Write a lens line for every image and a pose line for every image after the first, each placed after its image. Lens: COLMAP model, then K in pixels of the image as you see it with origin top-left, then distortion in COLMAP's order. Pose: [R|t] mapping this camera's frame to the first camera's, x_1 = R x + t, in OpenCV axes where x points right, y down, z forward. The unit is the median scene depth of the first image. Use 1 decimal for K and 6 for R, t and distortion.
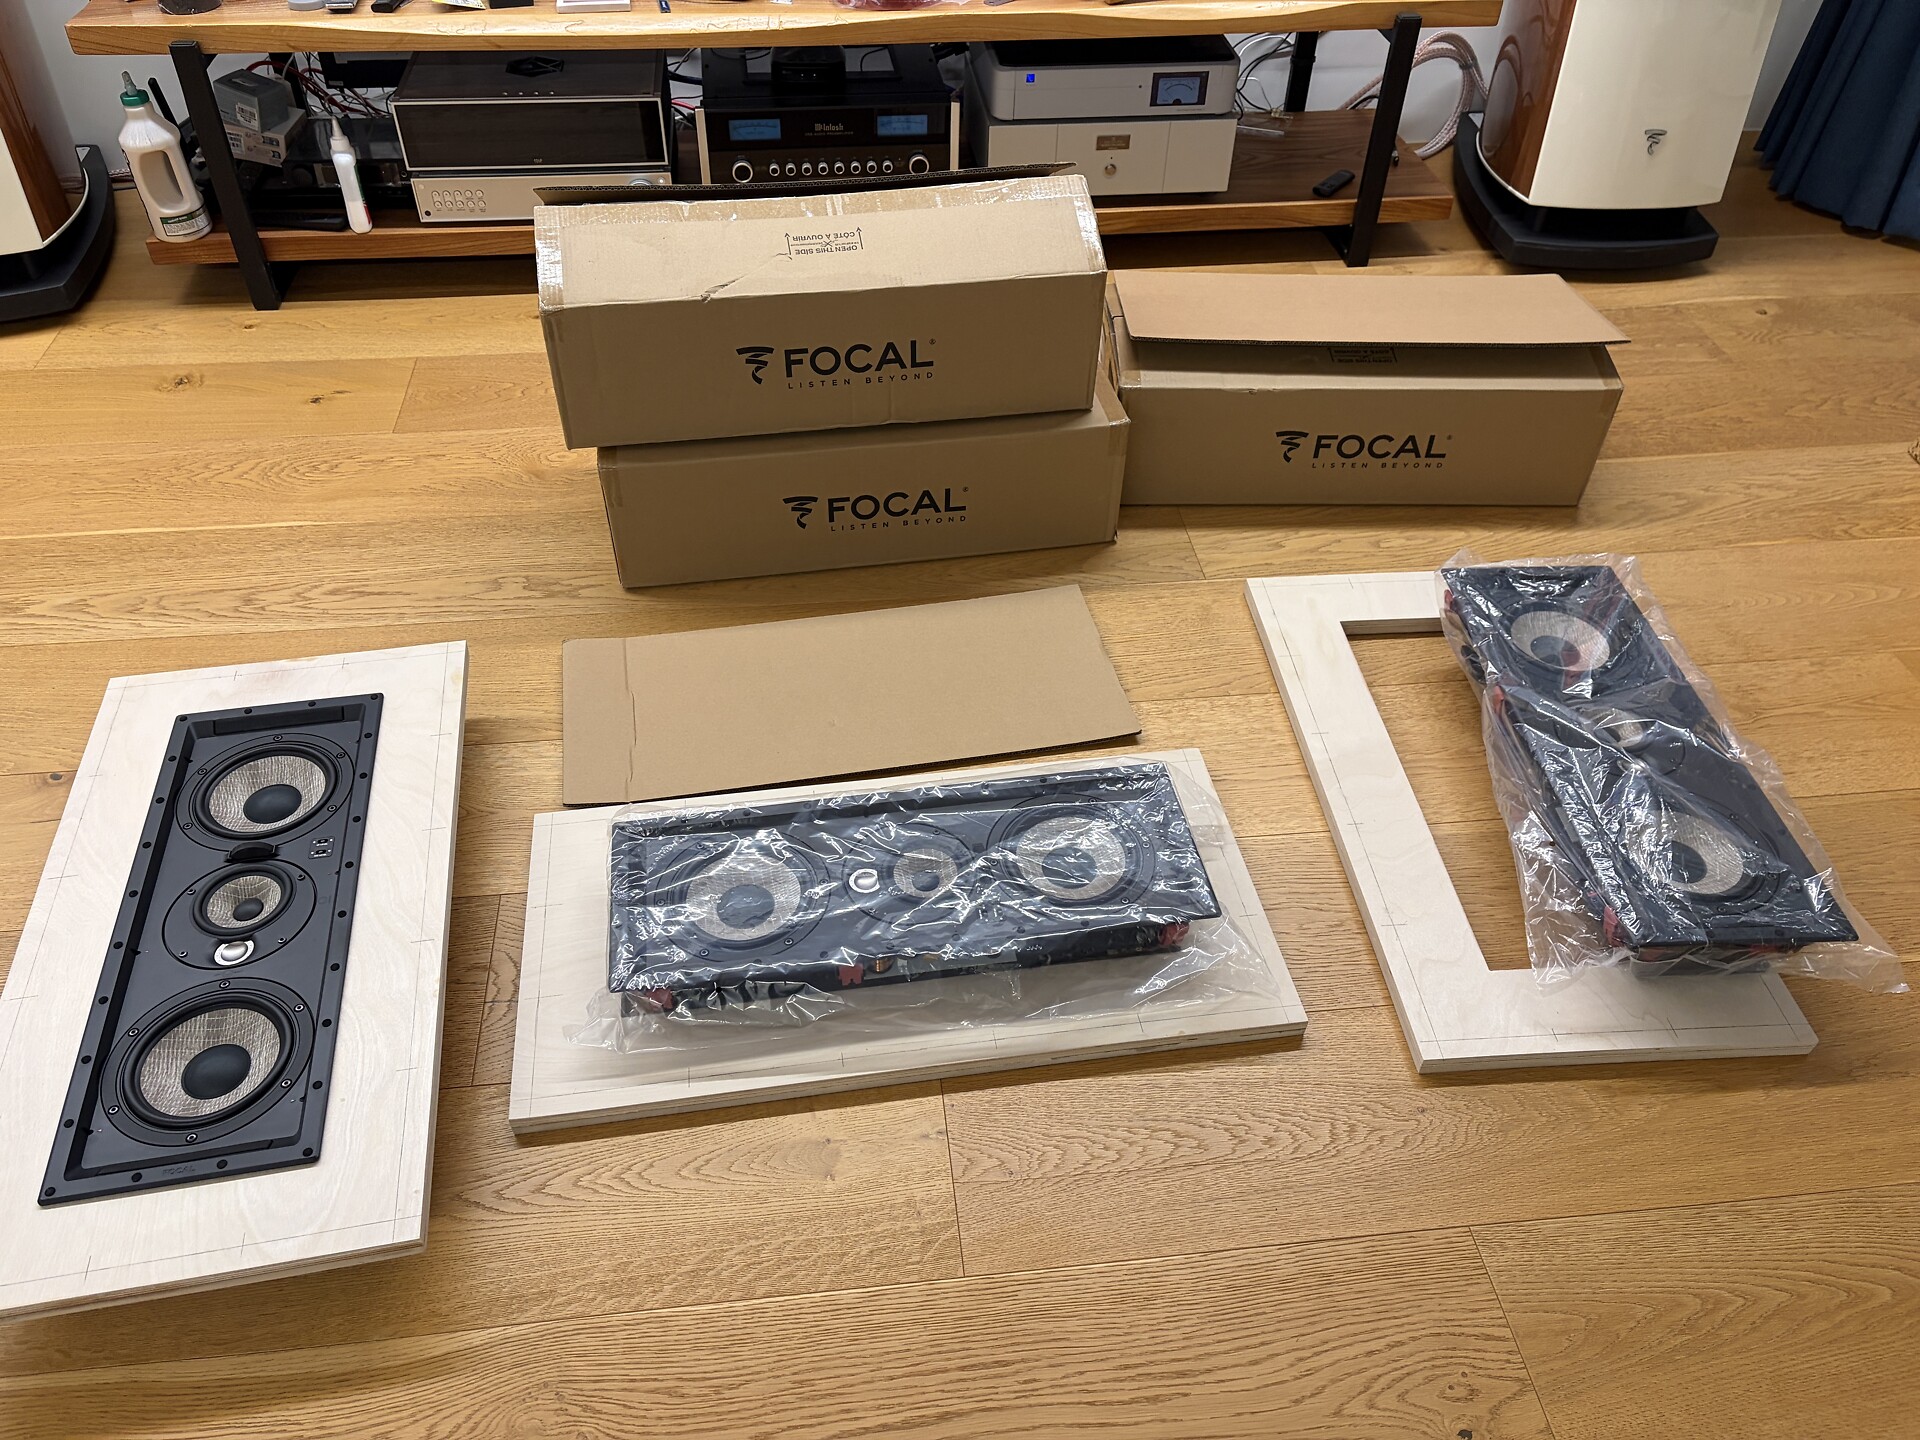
lens RADIAL K [[1519.0, 0, 960.0], [0, 1519.0, 720.0], [0, 0, 1]] dist [0.027718, -0.002748]
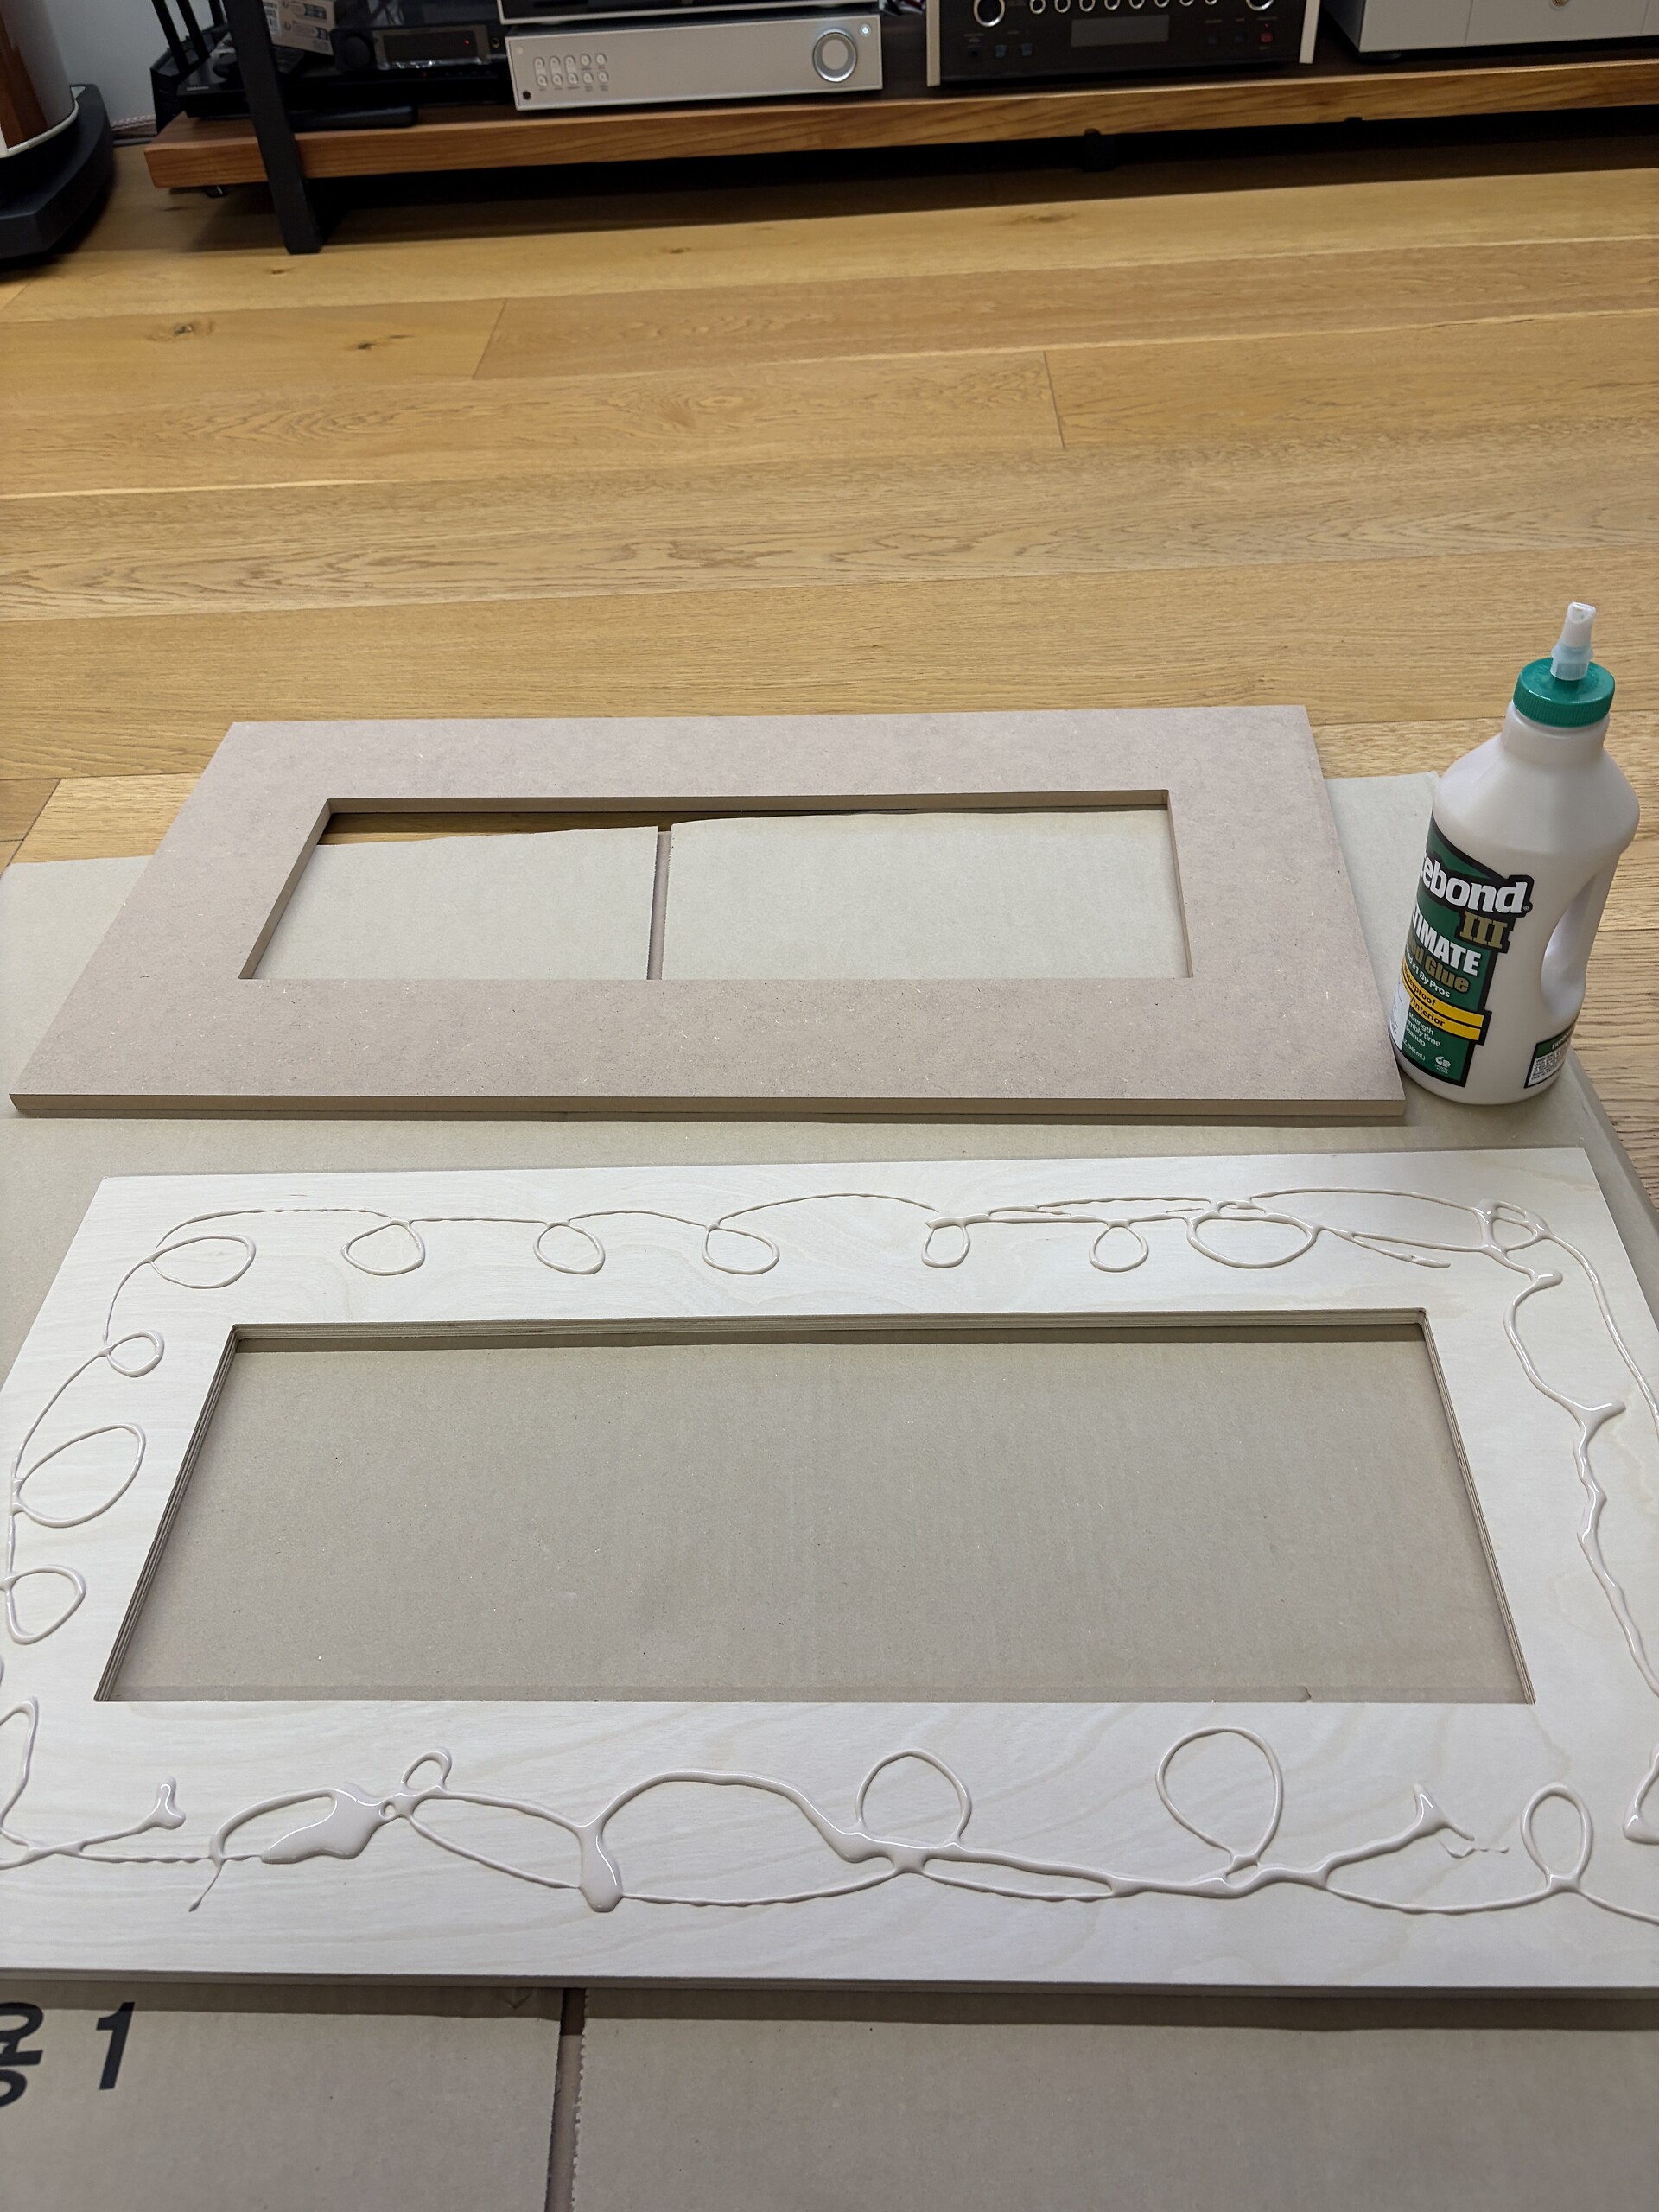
lens RADIAL K [[1733.4, 0, 830.7], [0, 1733.4, 1110.9], [0, 0, 1]] dist [0.007588, 0.000014]
pose [[0.990490, 0.039576, -0.131768, -0.106292], [-0.034843, 0.998669, 0.038034, 0.102514], [0.133098, -0.033081, 0.990551, 0.264590]]
